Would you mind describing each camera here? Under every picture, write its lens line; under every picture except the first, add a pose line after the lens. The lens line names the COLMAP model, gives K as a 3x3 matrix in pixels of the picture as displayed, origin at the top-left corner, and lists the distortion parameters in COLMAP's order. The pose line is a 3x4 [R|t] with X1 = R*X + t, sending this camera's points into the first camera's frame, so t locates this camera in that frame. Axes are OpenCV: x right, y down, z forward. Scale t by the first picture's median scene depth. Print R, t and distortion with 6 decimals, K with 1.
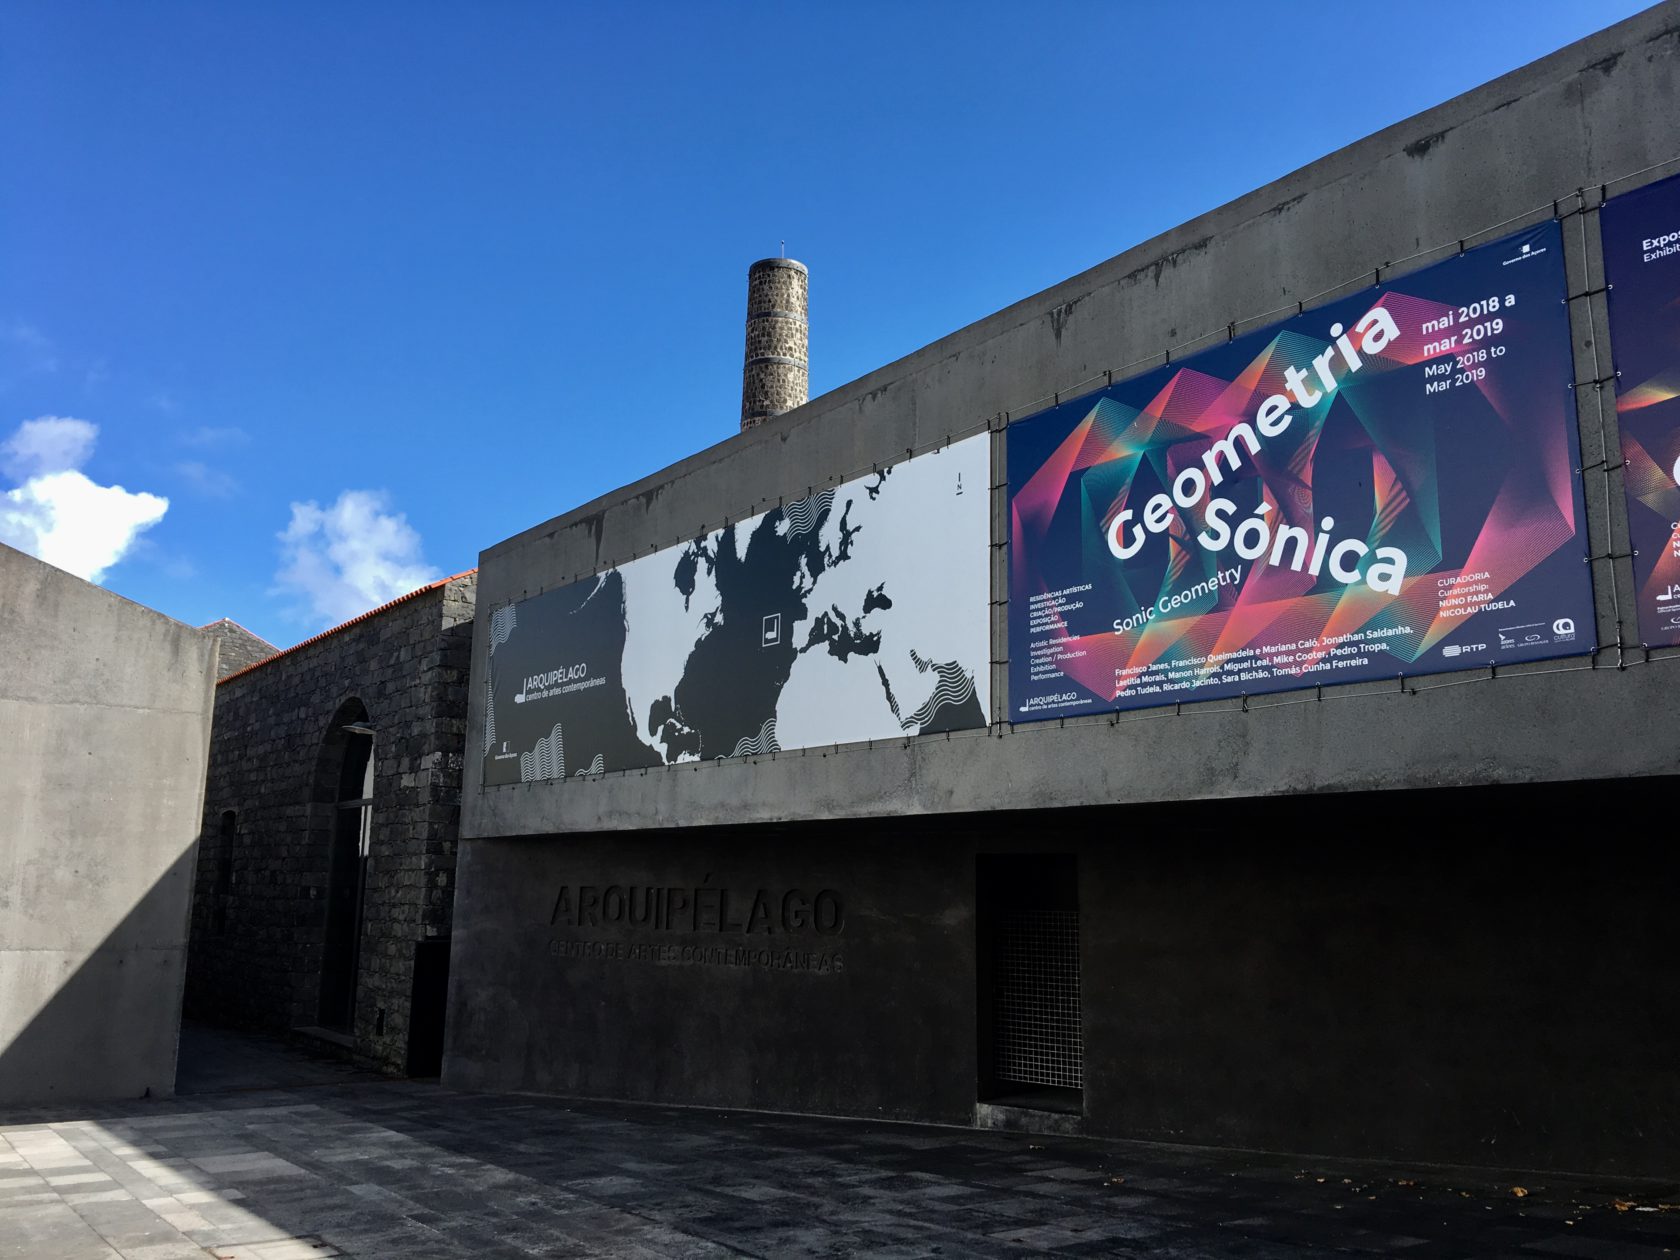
lens RADIAL K [[1368.7, 0, 840.0], [0, 1368.7, 630.0], [0, 0, 1]] dist [0.108809, -0.170050]
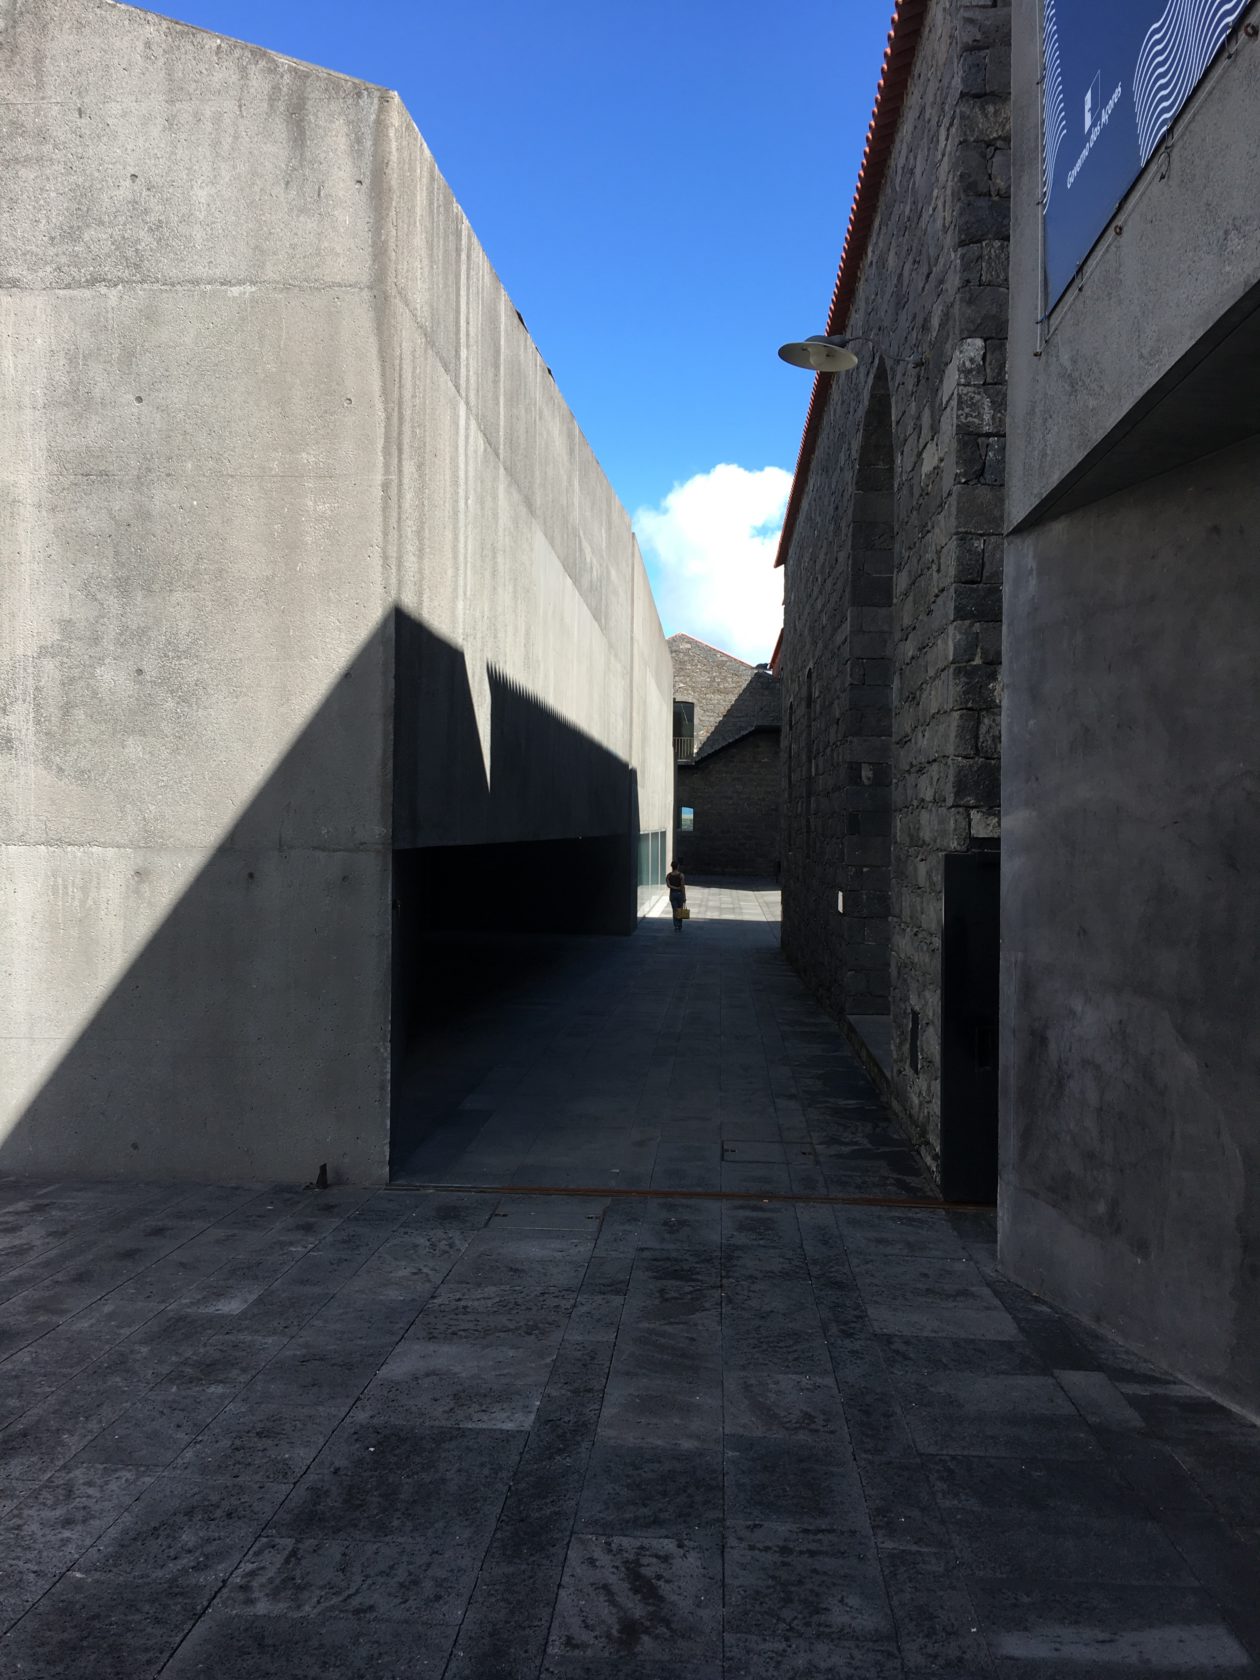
lens RADIAL K [[1368.7, 0, 642.1], [0, 1368.7, 819.7], [0, 0, 1]] dist [0.108809, -0.170050]
pose [[0.763696, -0.006730, -0.645540, -0.146192], [0.115442, 0.985252, 0.126299, 0.182155], [0.635170, -0.170977, 0.753210, 0.761890]]
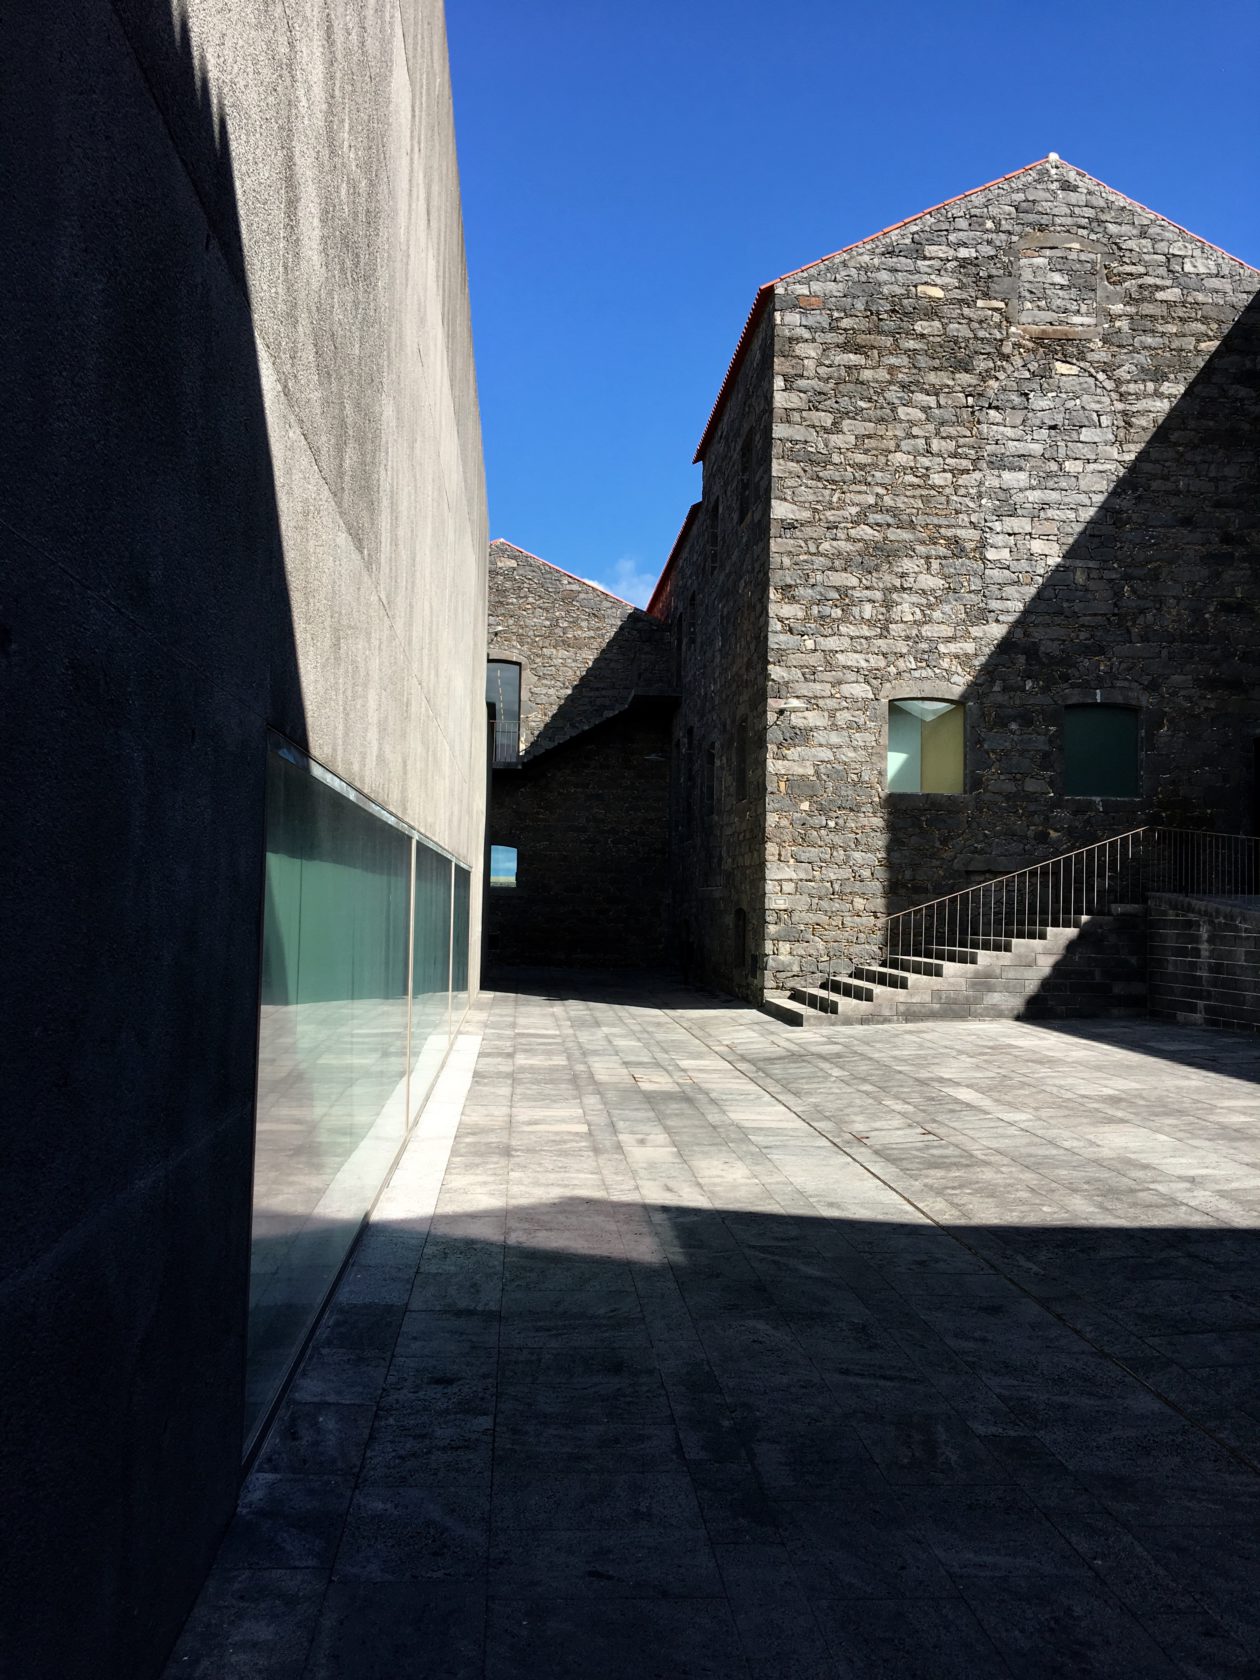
lens RADIAL K [[1368.7, 0, 642.1], [0, 1368.7, 819.7], [0, 0, 1]] dist [0.108809, -0.170050]
pose [[0.844513, -0.033330, -0.534498, -1.044020], [0.088723, 0.992977, 0.078264, 0.419259], [0.528135, -0.113517, 0.841539, 1.858154]]
